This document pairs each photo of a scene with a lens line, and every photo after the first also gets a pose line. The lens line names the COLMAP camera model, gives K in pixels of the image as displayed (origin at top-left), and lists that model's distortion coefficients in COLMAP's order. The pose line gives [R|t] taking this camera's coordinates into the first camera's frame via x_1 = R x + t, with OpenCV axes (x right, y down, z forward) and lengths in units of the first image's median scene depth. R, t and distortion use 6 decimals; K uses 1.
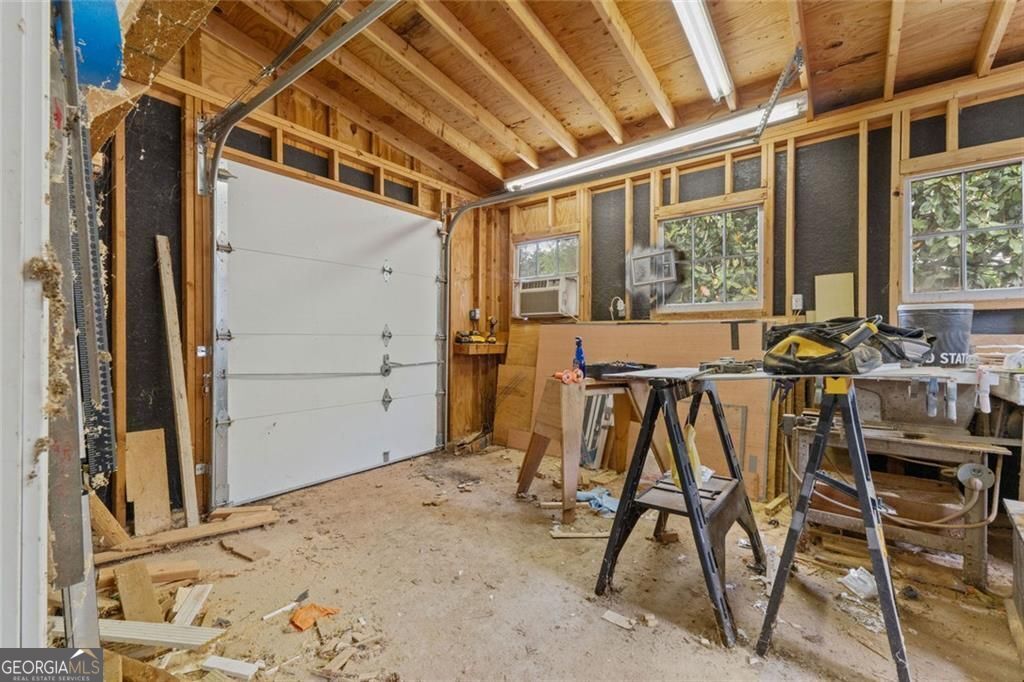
lens RADIAL K [[433.9, 0, 516.6], [0, 433.9, 337.0], [0, 0, 1]] dist [0.001643, 0.000350]
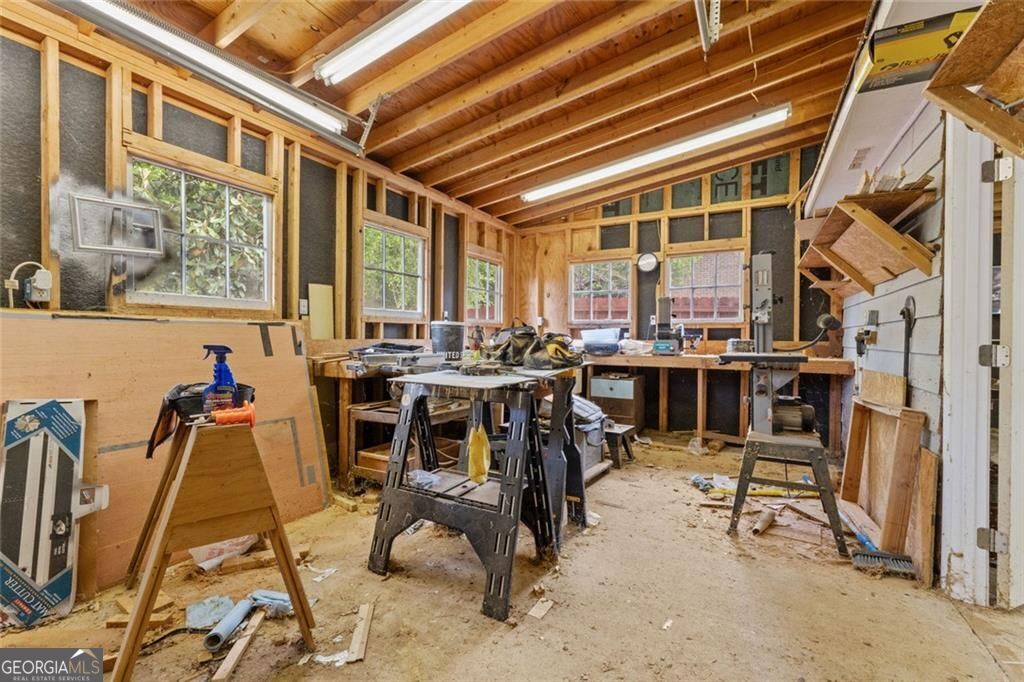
lens RADIAL K [[433.9, 0, 516.6], [0, 433.9, 337.0], [0, 0, 1]] dist [0.001643, 0.000350]
pose [[-0.155669, 0.001207, 0.987809, -0.410453], [-0.006956, 0.999973, -0.002319, -0.009815], [-0.987785, -0.007232, -0.155656, 0.615787]]
